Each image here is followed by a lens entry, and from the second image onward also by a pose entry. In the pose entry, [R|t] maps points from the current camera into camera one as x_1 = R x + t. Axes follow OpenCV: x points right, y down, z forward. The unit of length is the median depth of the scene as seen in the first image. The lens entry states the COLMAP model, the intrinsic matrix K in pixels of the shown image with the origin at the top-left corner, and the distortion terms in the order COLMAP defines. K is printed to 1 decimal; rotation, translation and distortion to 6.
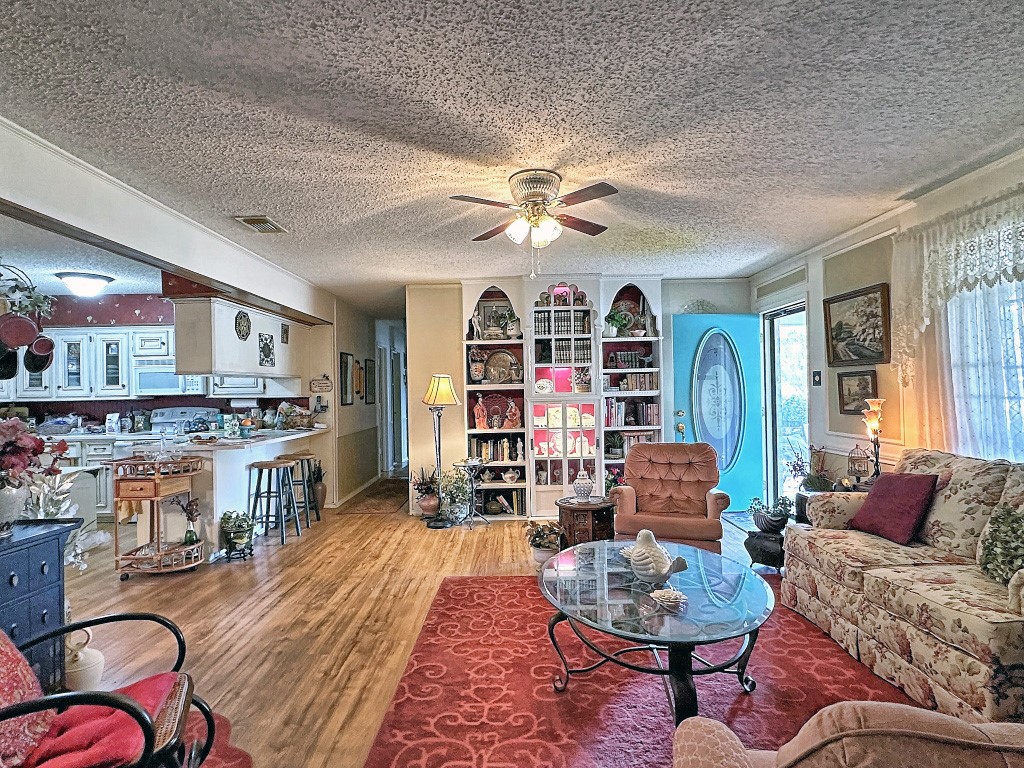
lens RADIAL K [[570.9, 0, 513.0], [0, 570.9, 386.7], [0, 0, 1]] dist [-0.008196, -0.000691]
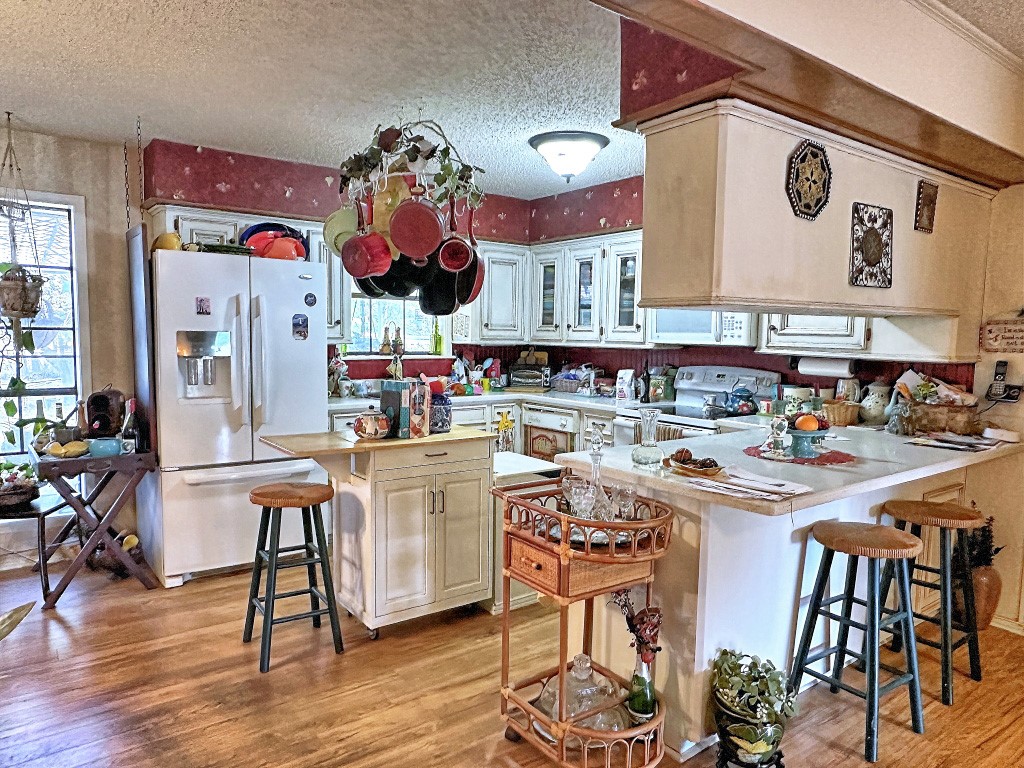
lens RADIAL K [[673.4, 0, 515.1], [0, 673.4, 392.2], [0, 0, 1]] dist [-0.013350, -0.003097]
pose [[0.600521, 0.098589, -0.793508, -0.174020], [-0.019755, 0.993896, 0.108535, -0.007543], [0.799365, -0.049502, 0.598803, 0.447684]]
